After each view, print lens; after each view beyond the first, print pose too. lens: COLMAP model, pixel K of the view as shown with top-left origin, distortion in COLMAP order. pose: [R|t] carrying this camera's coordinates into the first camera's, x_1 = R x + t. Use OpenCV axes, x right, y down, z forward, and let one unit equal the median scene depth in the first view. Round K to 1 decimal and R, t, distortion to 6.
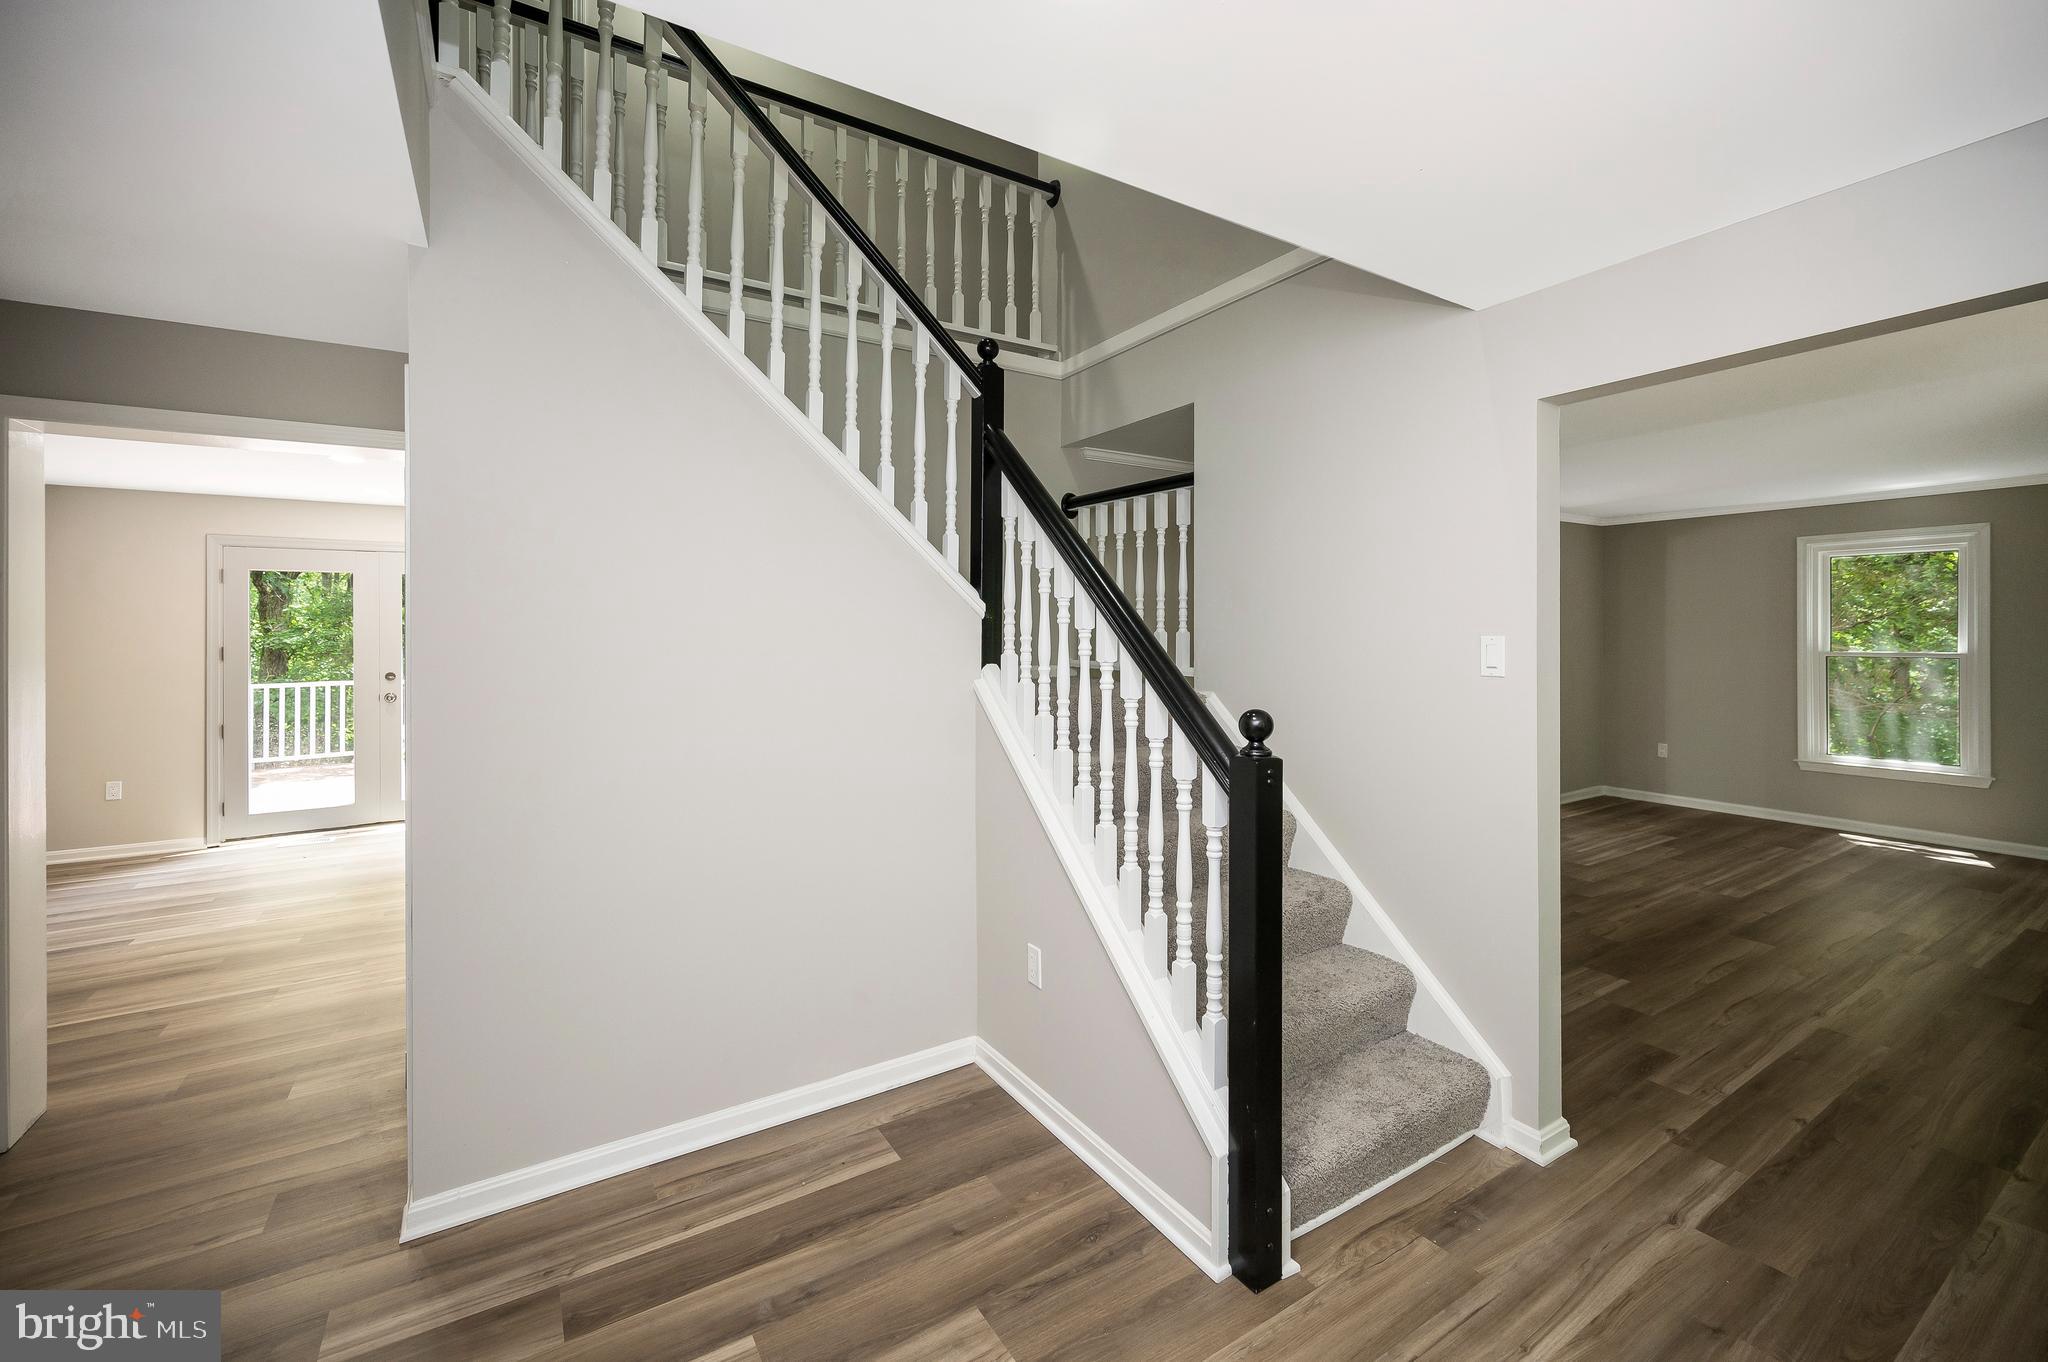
lens RADIAL K [[841.1, 0, 1036.3], [0, 841.1, 628.0], [0, 0, 1]] dist [-0.000723, -0.000393]
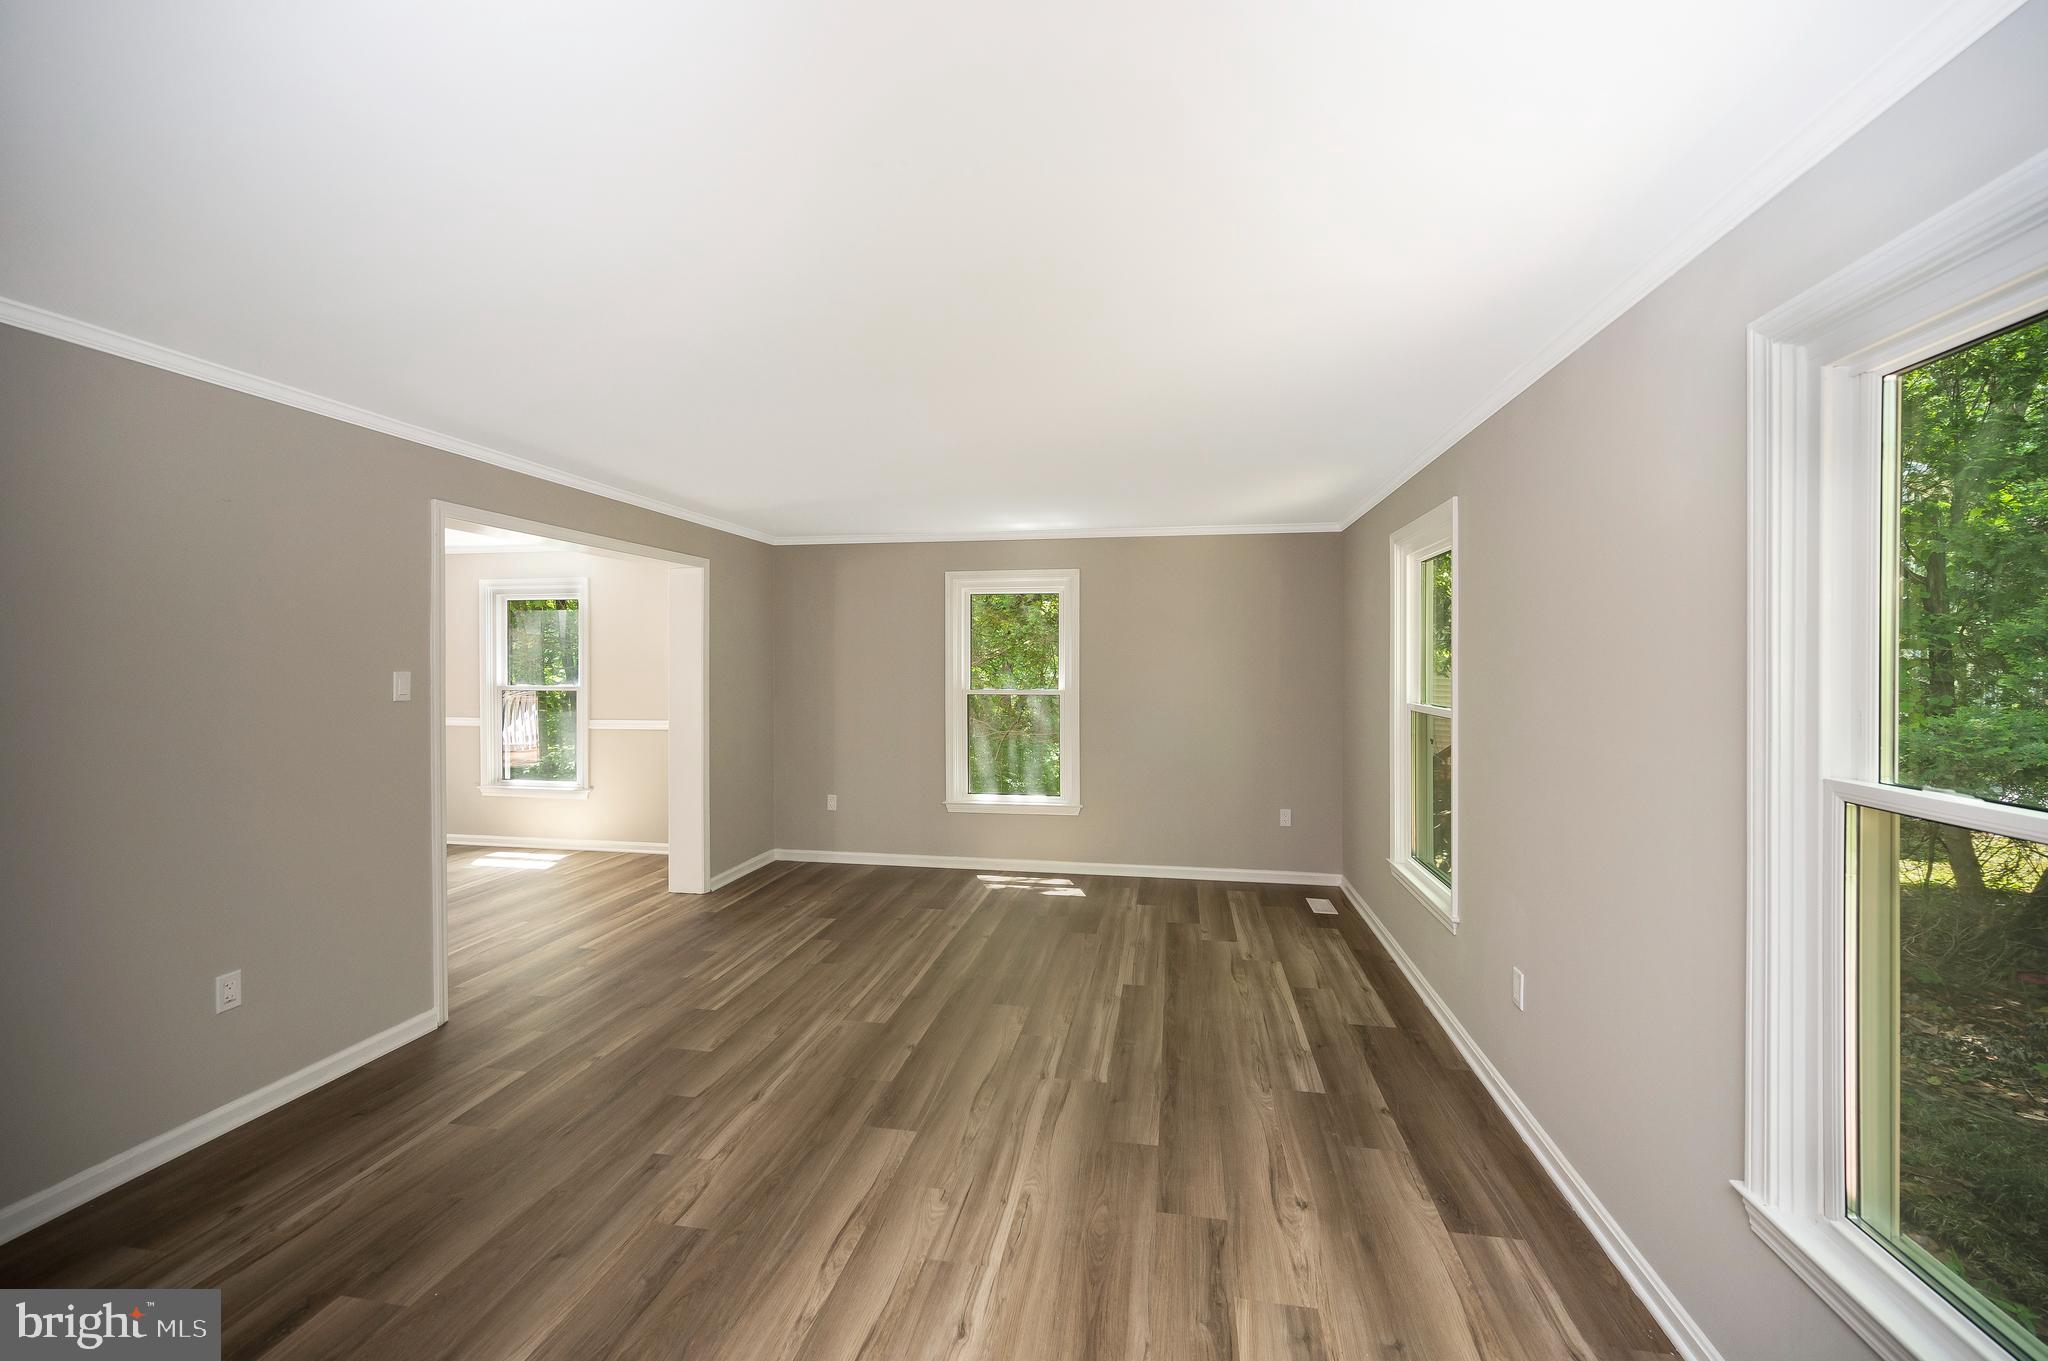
lens RADIAL K [[827.8, 0, 1037.5], [0, 827.8, 678.8], [0, 0, 1]] dist [-0.000563, -0.000041]
pose [[0.665312, -0.013598, 0.746442, 0.317296], [0.000213, 0.999838, 0.018025, -0.002261], [-0.746566, -0.011833, 0.665206, 0.341751]]
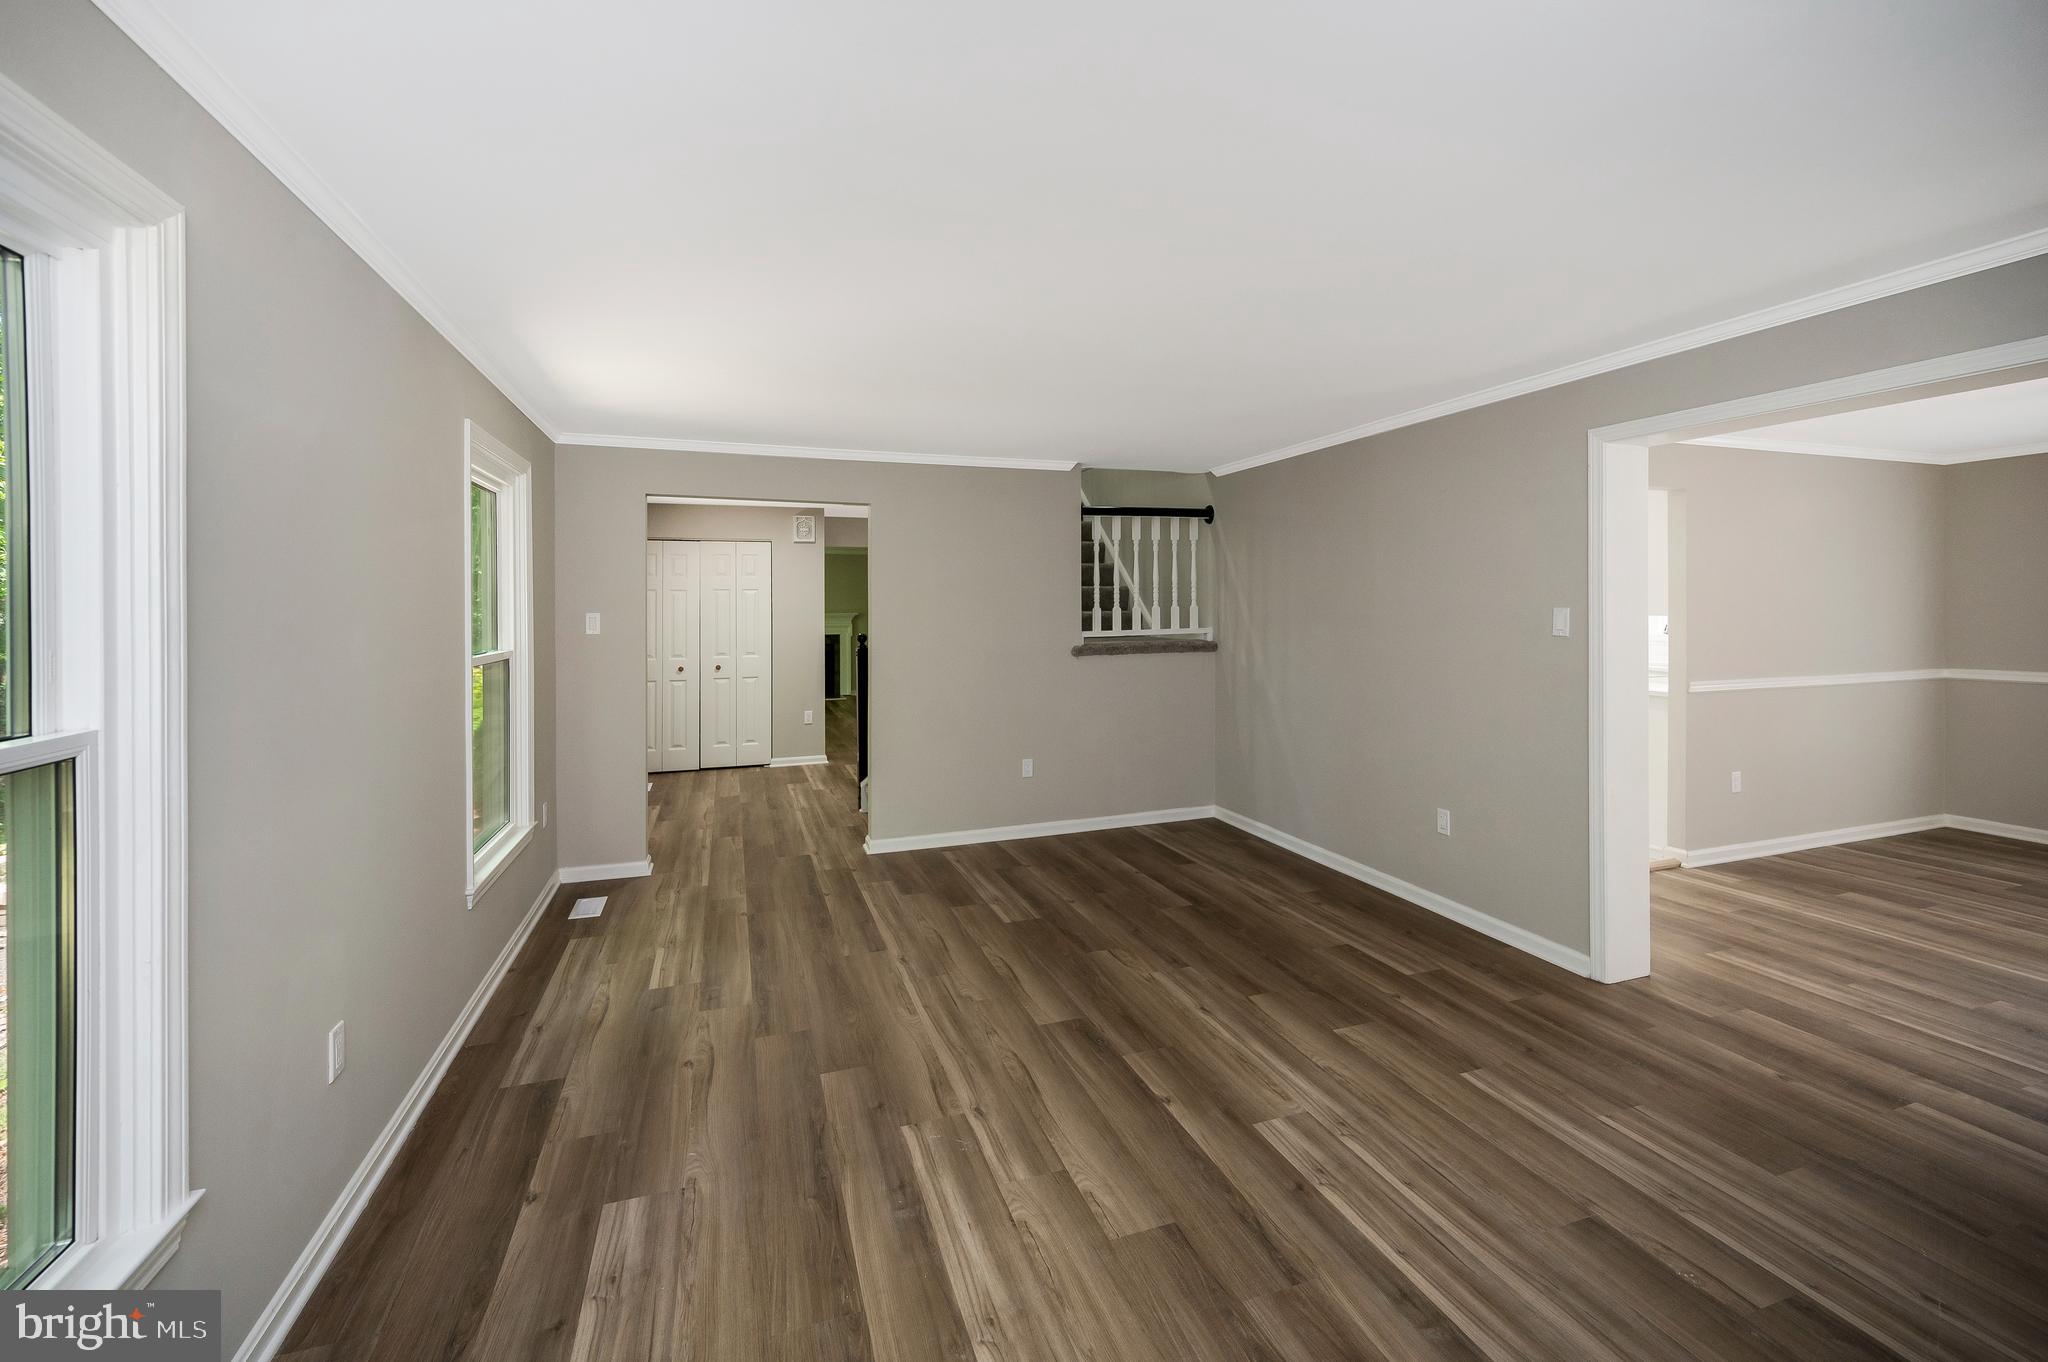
lens RADIAL K [[841.1, 0, 1036.3], [0, 841.1, 628.0], [0, 0, 1]] dist [-0.000723, -0.000393]
pose [[-0.211566, 0.027451, -0.976978, 1.149975], [0.005353, 0.999623, 0.026928, -0.002134], [0.977349, 0.000468, -0.211633, 0.823702]]
